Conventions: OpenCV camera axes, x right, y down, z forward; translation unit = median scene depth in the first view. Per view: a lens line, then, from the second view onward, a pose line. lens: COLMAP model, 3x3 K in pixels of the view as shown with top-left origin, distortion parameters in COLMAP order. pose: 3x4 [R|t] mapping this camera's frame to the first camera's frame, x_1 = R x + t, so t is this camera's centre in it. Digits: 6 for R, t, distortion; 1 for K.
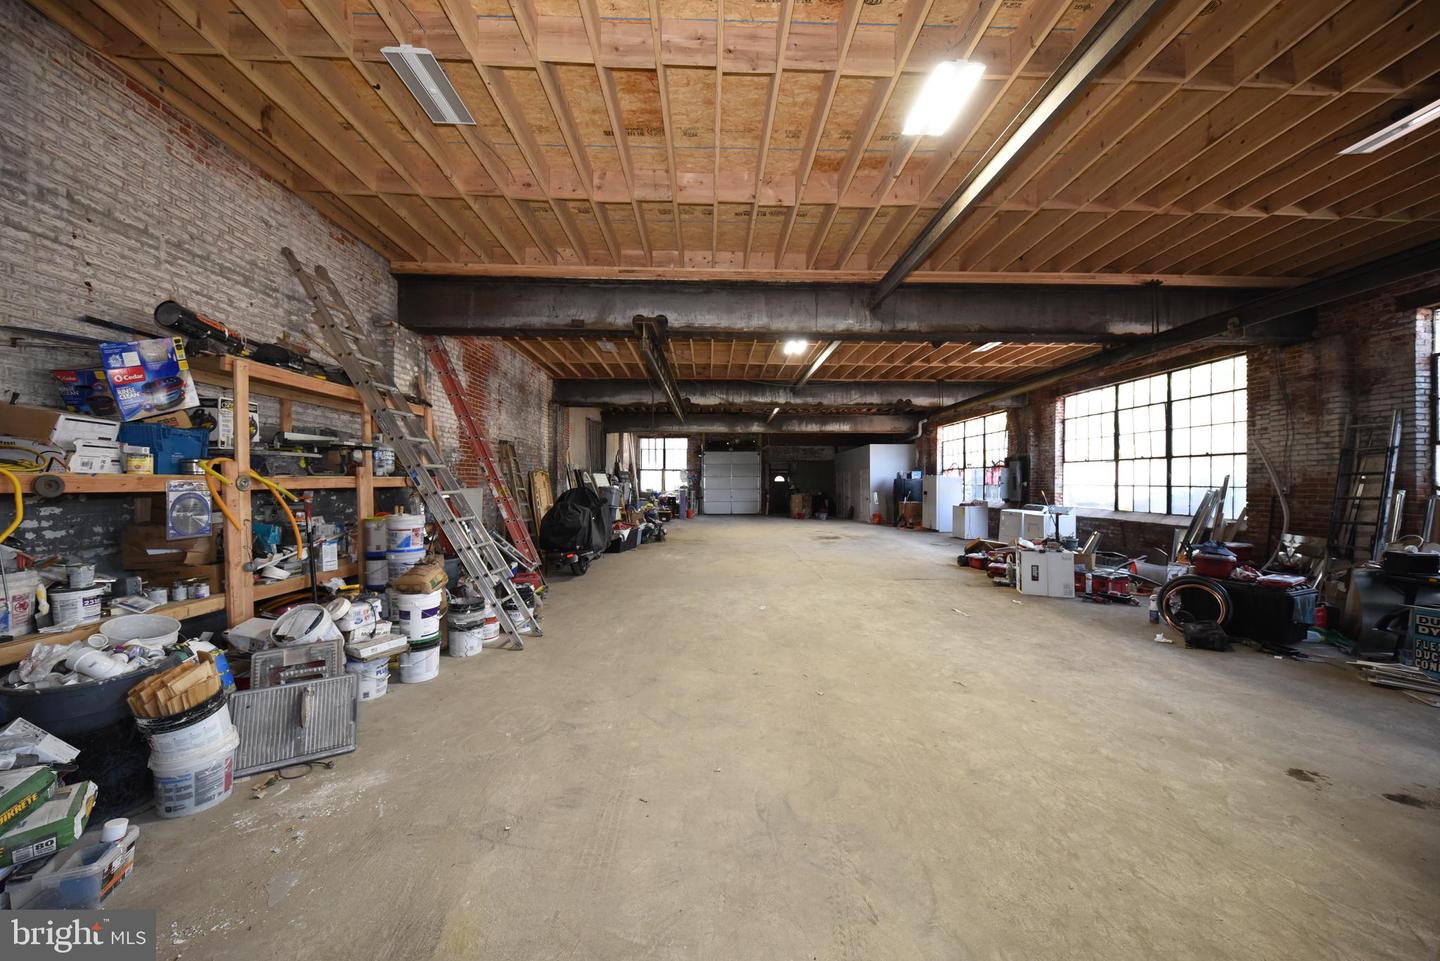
lens RADIAL K [[501.9, 0, 724.8], [0, 501.9, 484.6], [0, 0, 1]] dist [0.000027, -0.000993]
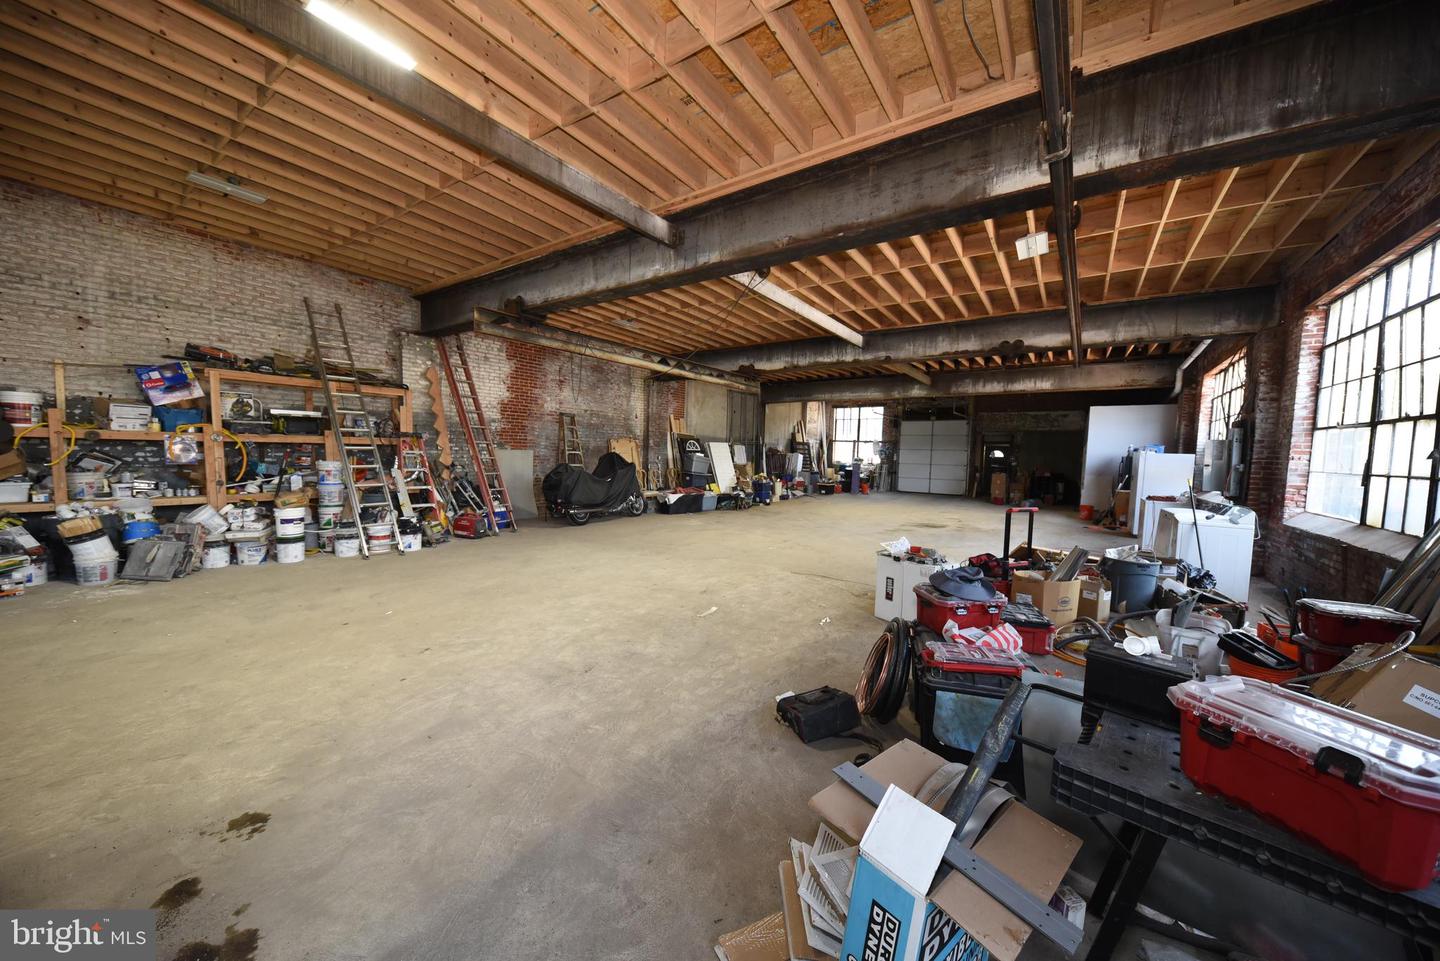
lens RADIAL K [[501.9, 0, 723.4], [0, 501.9, 485.2], [0, 0, 1]] dist [0.000027, -0.000993]
pose [[0.798687, 0.062100, -0.598534, 1.311036], [-0.029432, 0.997502, 0.064221, -0.001133], [0.601027, -0.033676, 0.798519, 0.510452]]
